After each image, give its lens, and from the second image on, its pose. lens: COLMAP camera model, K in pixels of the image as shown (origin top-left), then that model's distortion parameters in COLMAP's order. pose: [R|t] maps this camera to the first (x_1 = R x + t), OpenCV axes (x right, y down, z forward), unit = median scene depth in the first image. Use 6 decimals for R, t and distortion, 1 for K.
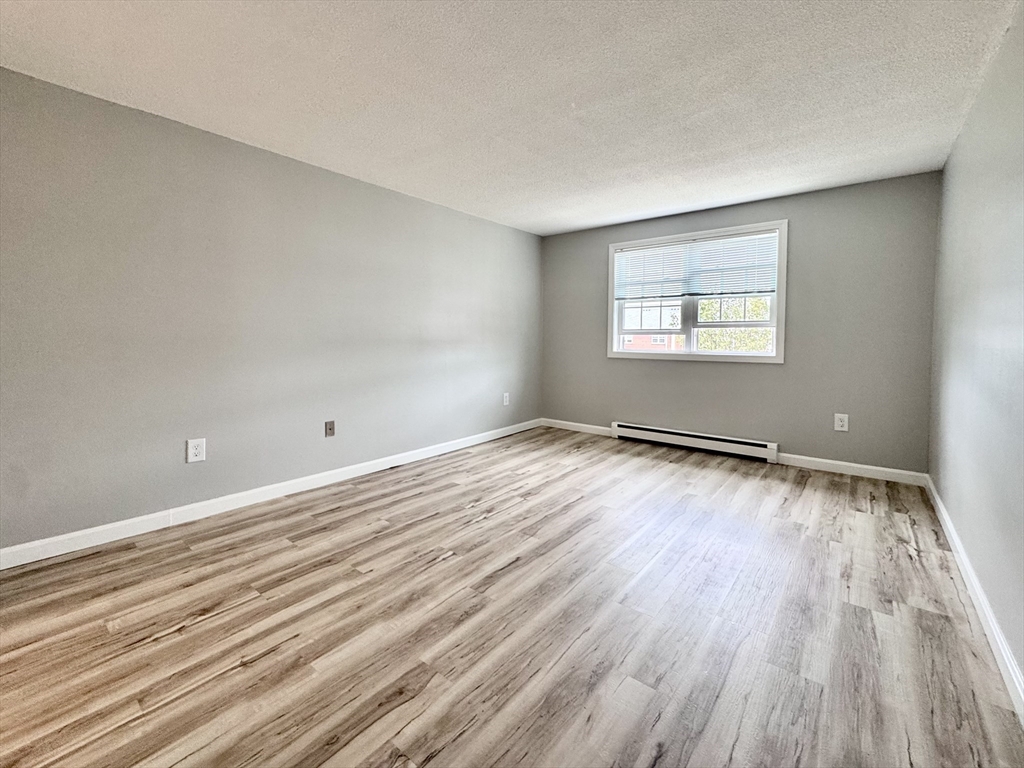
lens RADIAL K [[436.0, 0, 513.0], [0, 436.0, 359.4], [0, 0, 1]] dist [-0.001100, -0.000672]
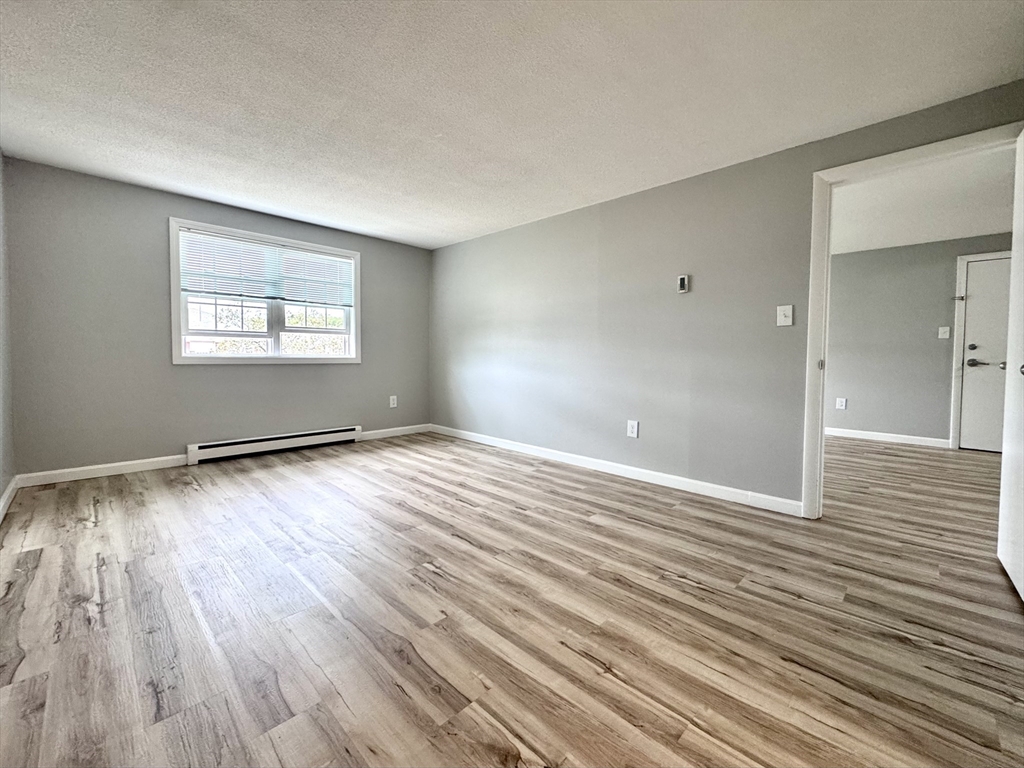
lens RADIAL K [[422.6, 0, 512.6], [0, 422.6, 371.0], [0, 0, 1]] dist [-0.000361, 0.000103]
pose [[0.103081, -0.038391, 0.993932, -0.997536], [0.039851, 0.998612, 0.034439, 0.012667], [-0.993874, 0.036059, 0.104468, 0.713284]]
